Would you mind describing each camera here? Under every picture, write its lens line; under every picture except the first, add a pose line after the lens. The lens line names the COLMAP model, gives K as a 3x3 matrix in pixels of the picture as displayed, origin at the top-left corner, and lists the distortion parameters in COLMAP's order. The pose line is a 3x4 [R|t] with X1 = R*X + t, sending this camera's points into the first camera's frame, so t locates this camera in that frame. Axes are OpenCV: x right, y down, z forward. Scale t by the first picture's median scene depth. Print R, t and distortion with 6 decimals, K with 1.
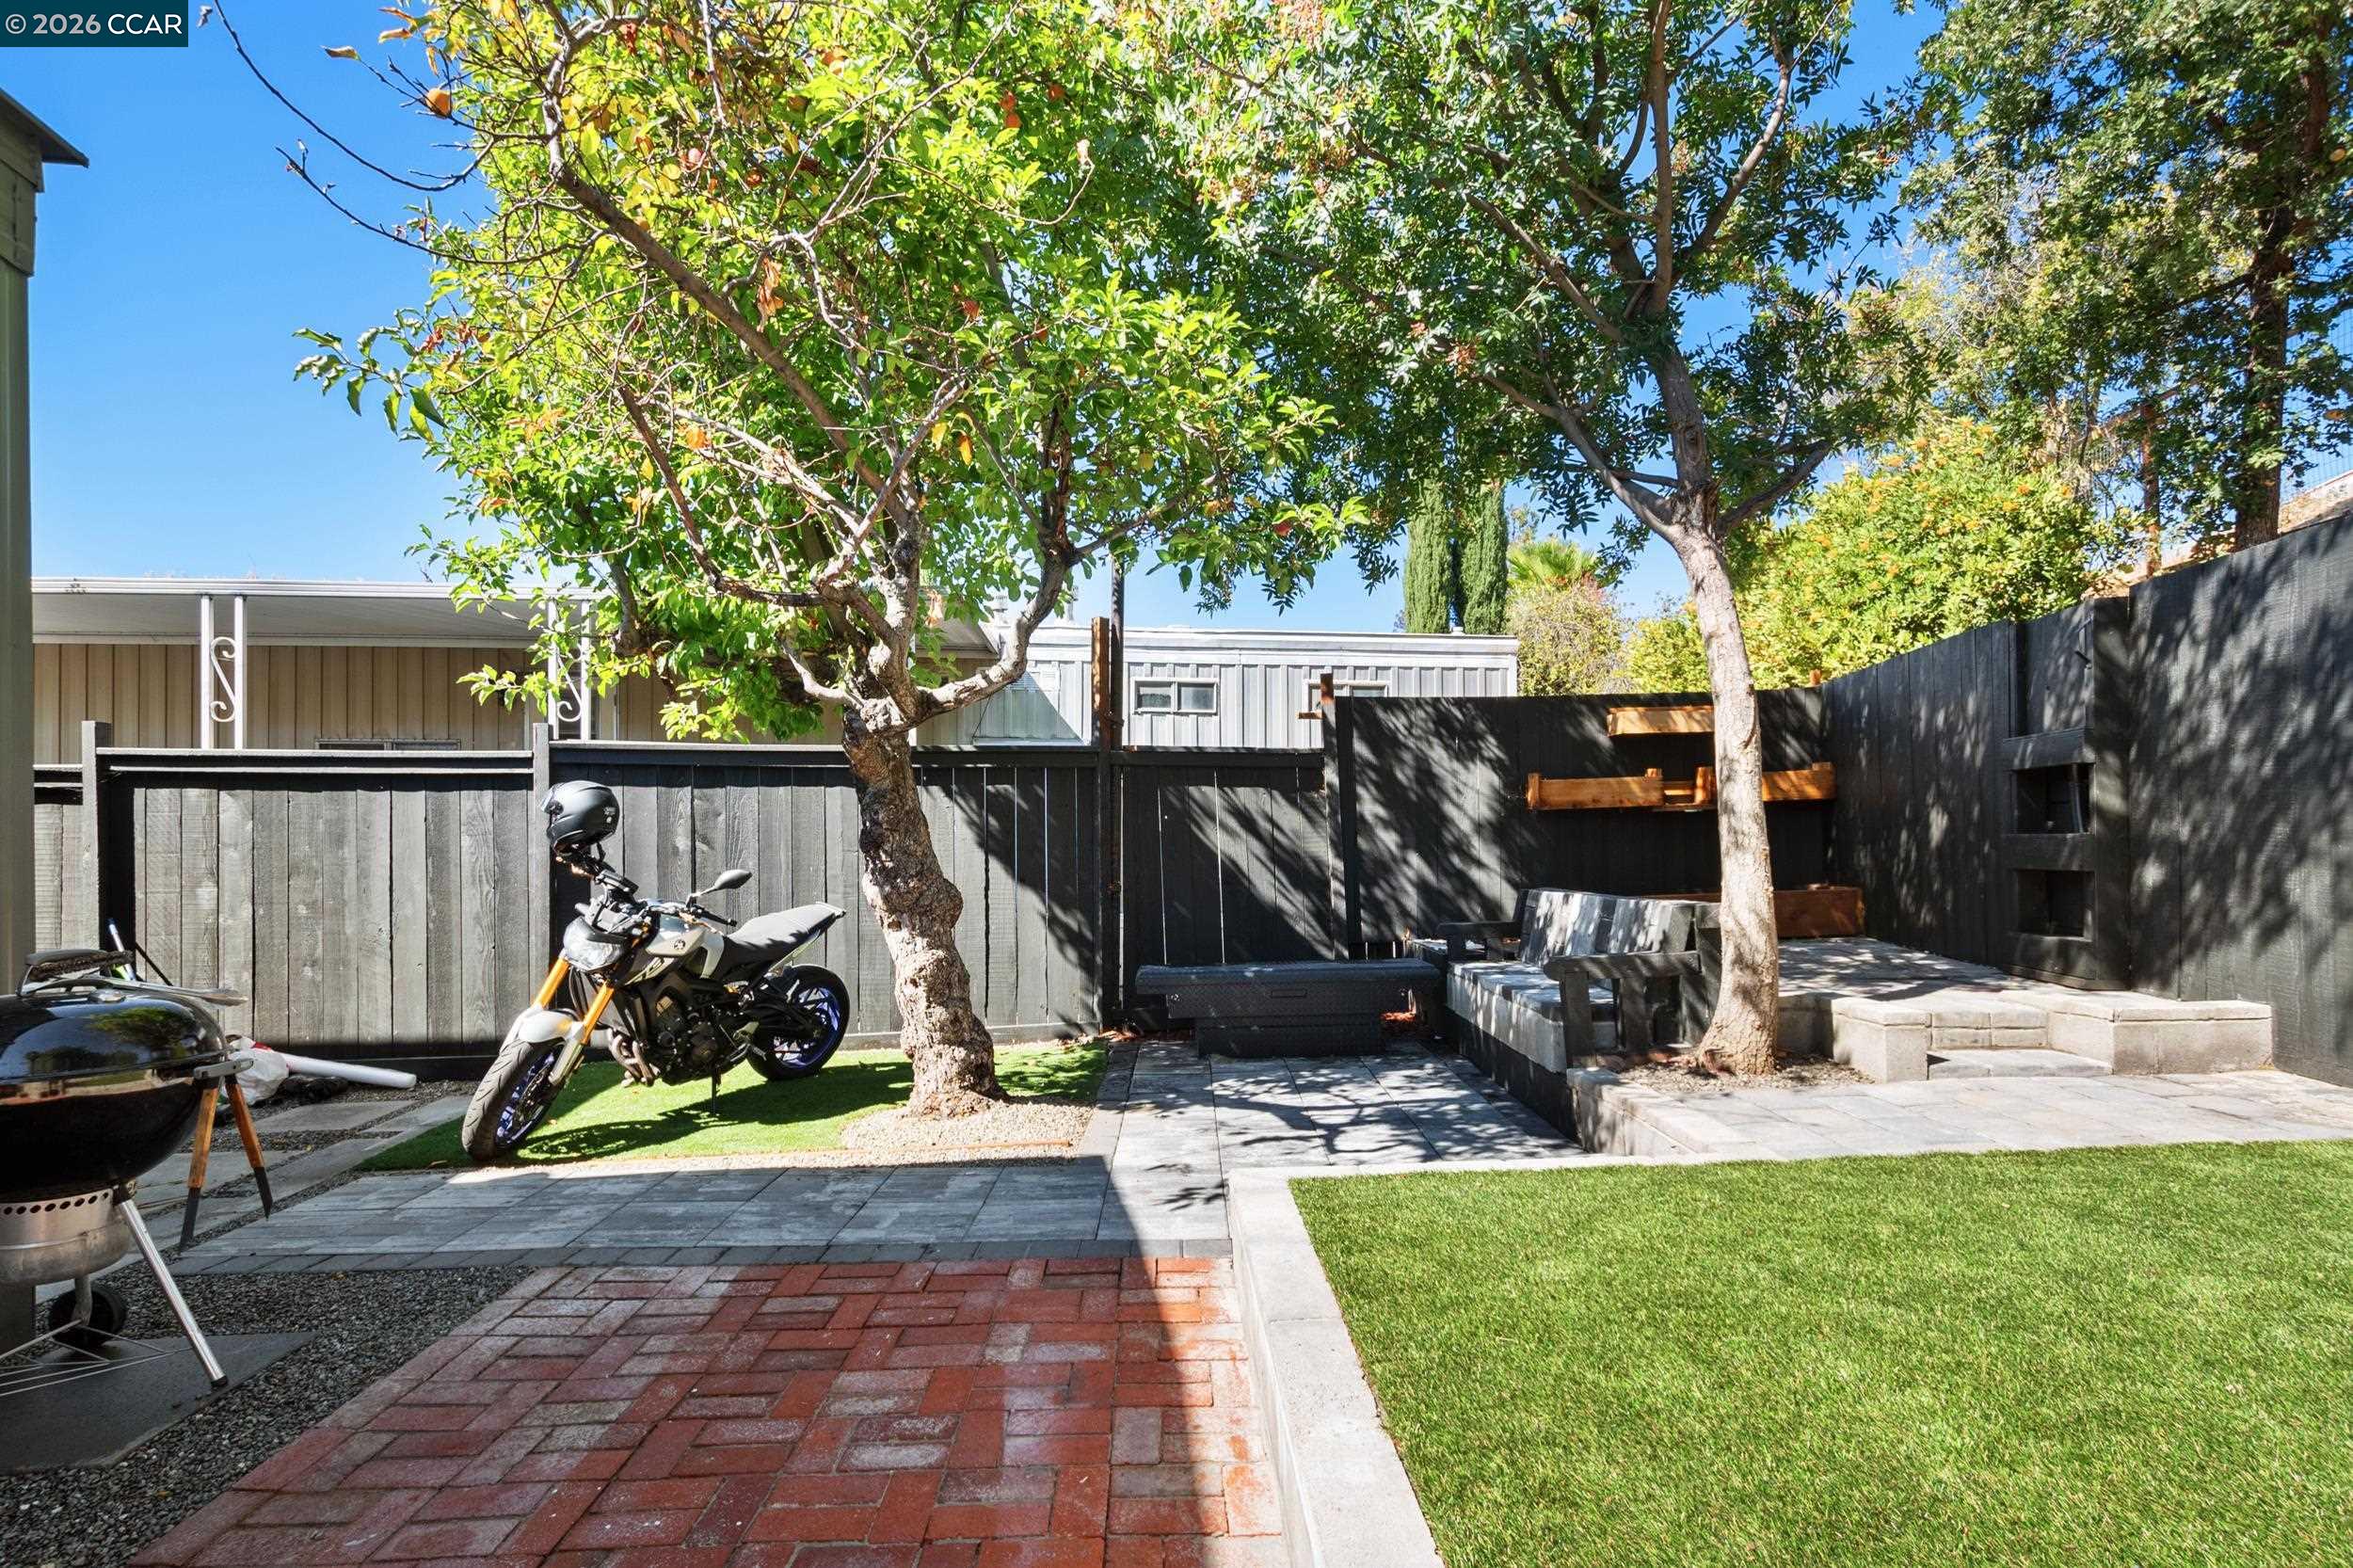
lens RADIAL K [[1104.3, 0, 1156.8], [0, 1104.3, 807.7], [0, 0, 1]] dist [-0.000898, 0.000340]
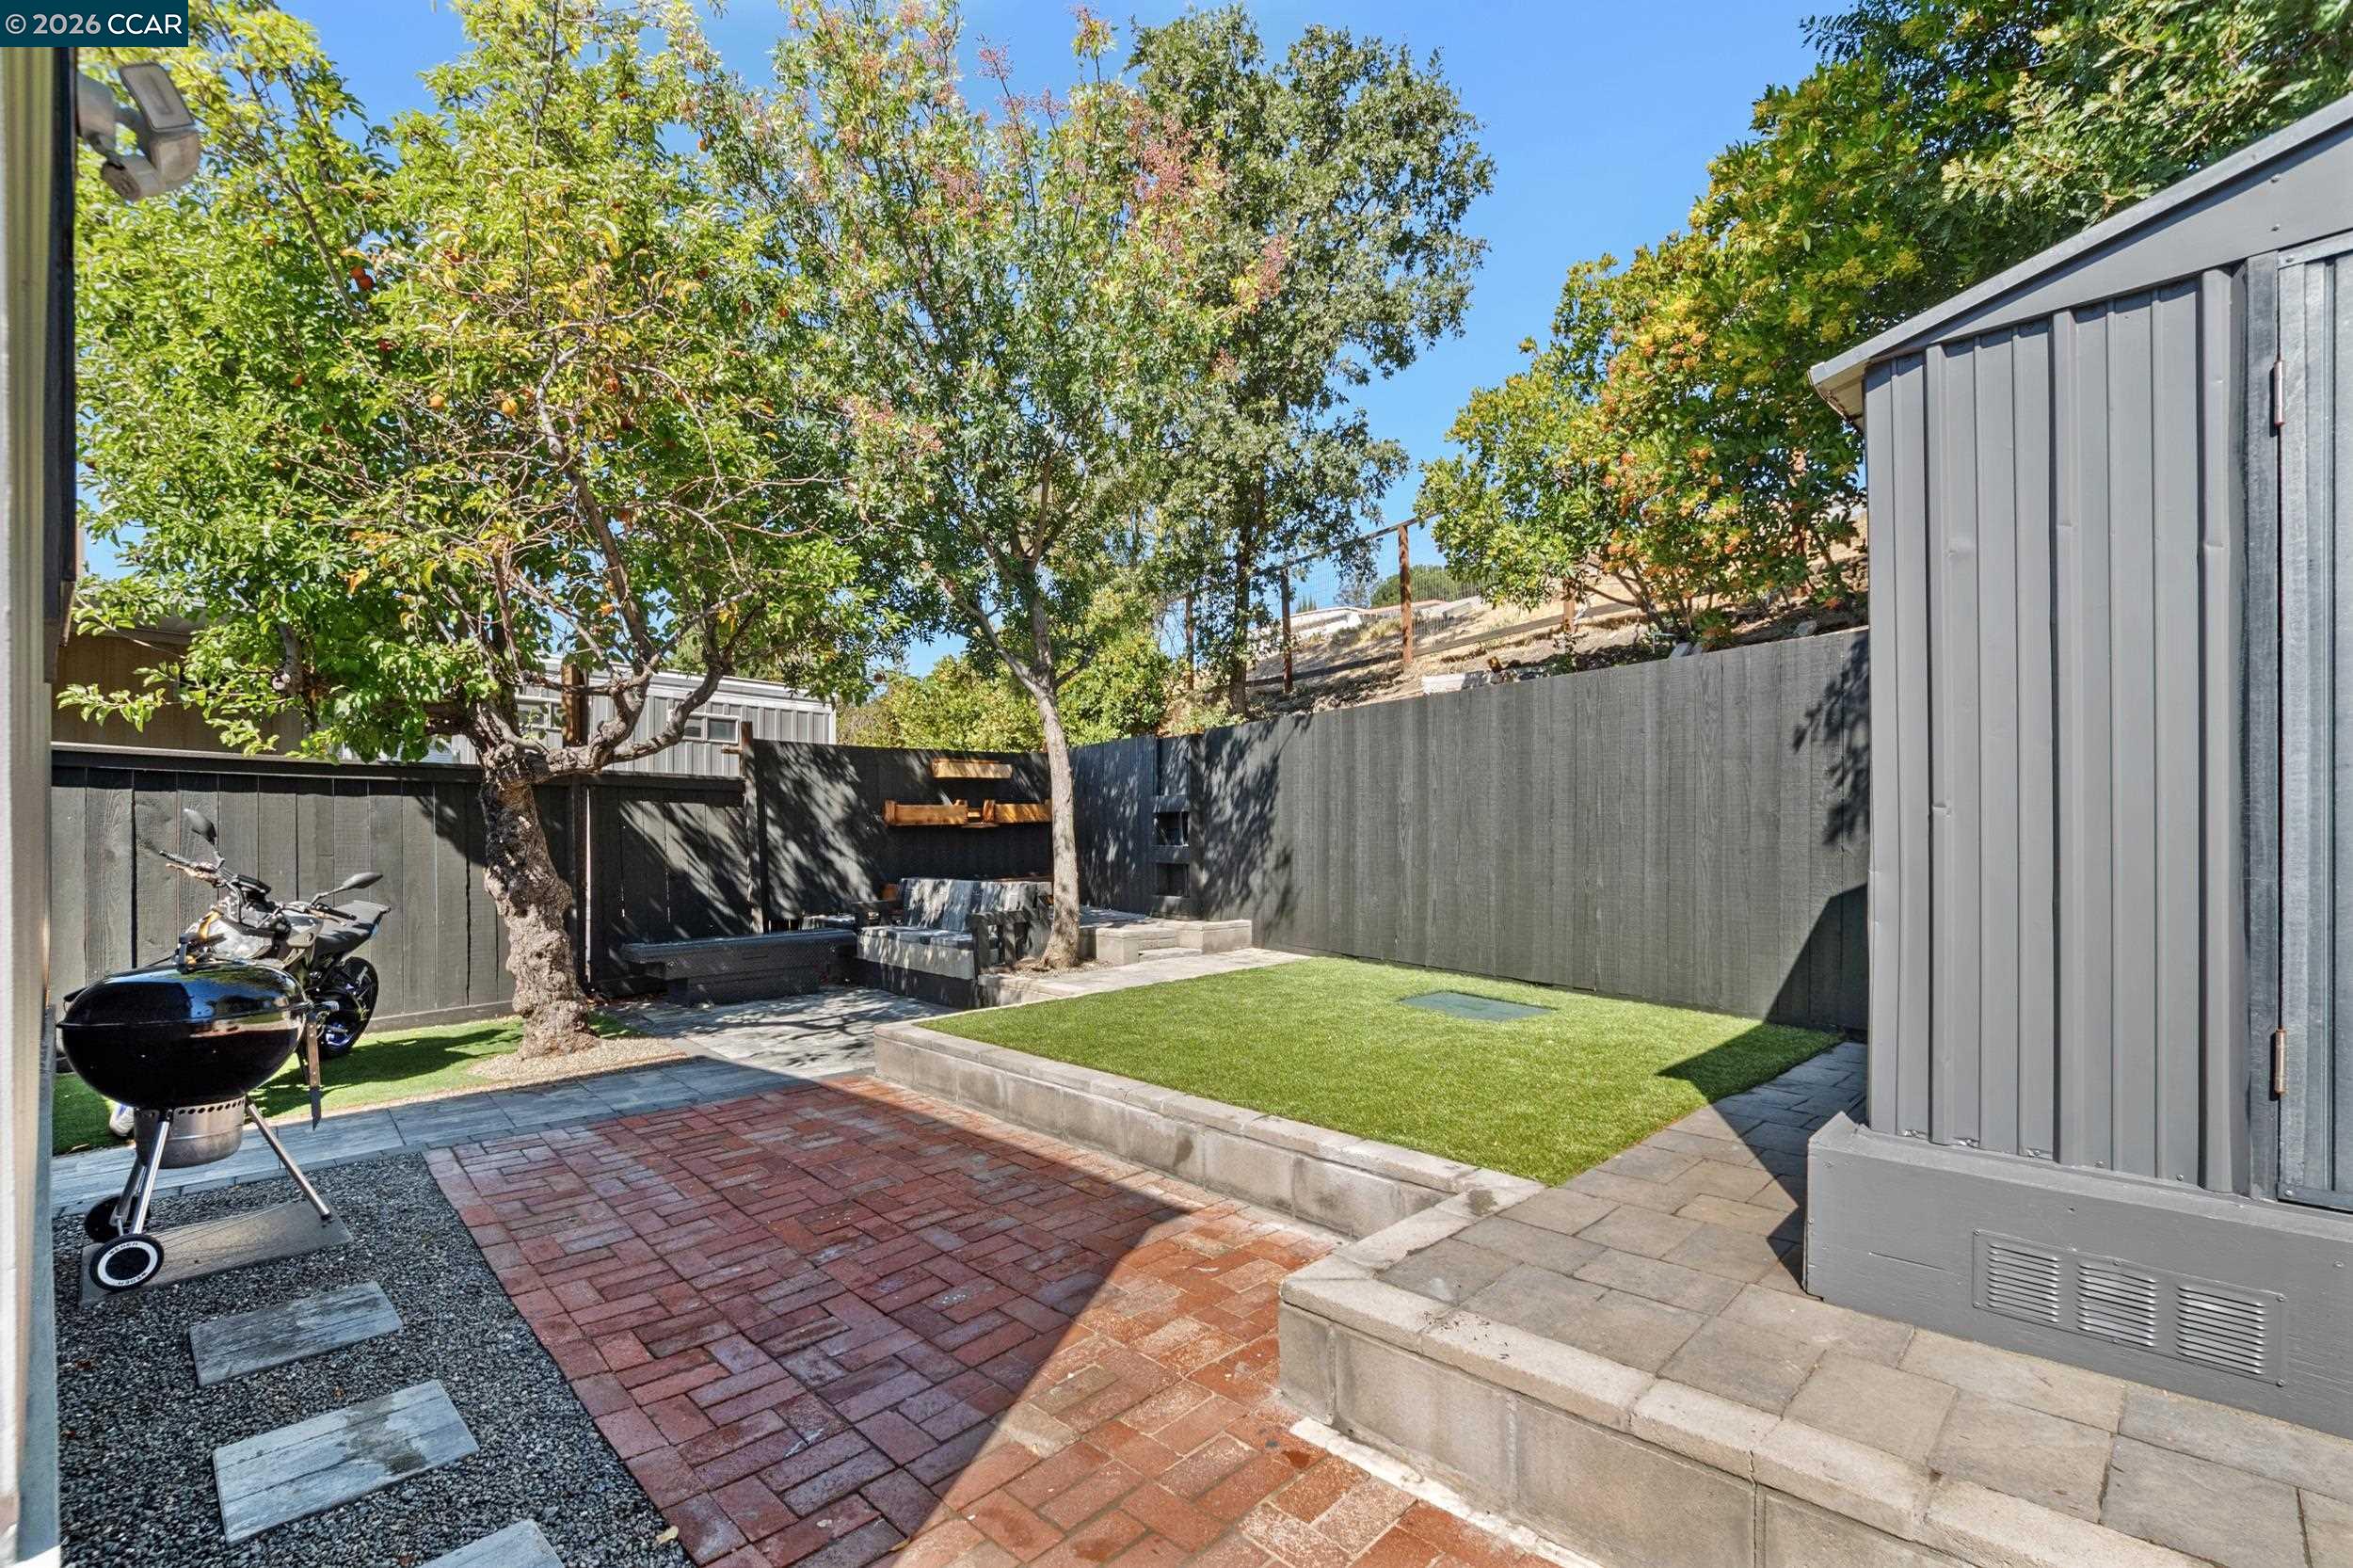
lens RADIAL K [[1033.7, 0, 1166.3], [0, 1033.7, 845.5], [0, 0, 1]] dist [-0.009731, 0.000648]
pose [[0.734934, 0.003115, 0.678132, -0.484122], [-0.027600, 0.999298, 0.025321, -0.024276], [-0.677577, -0.037326, 0.734504, -0.391551]]
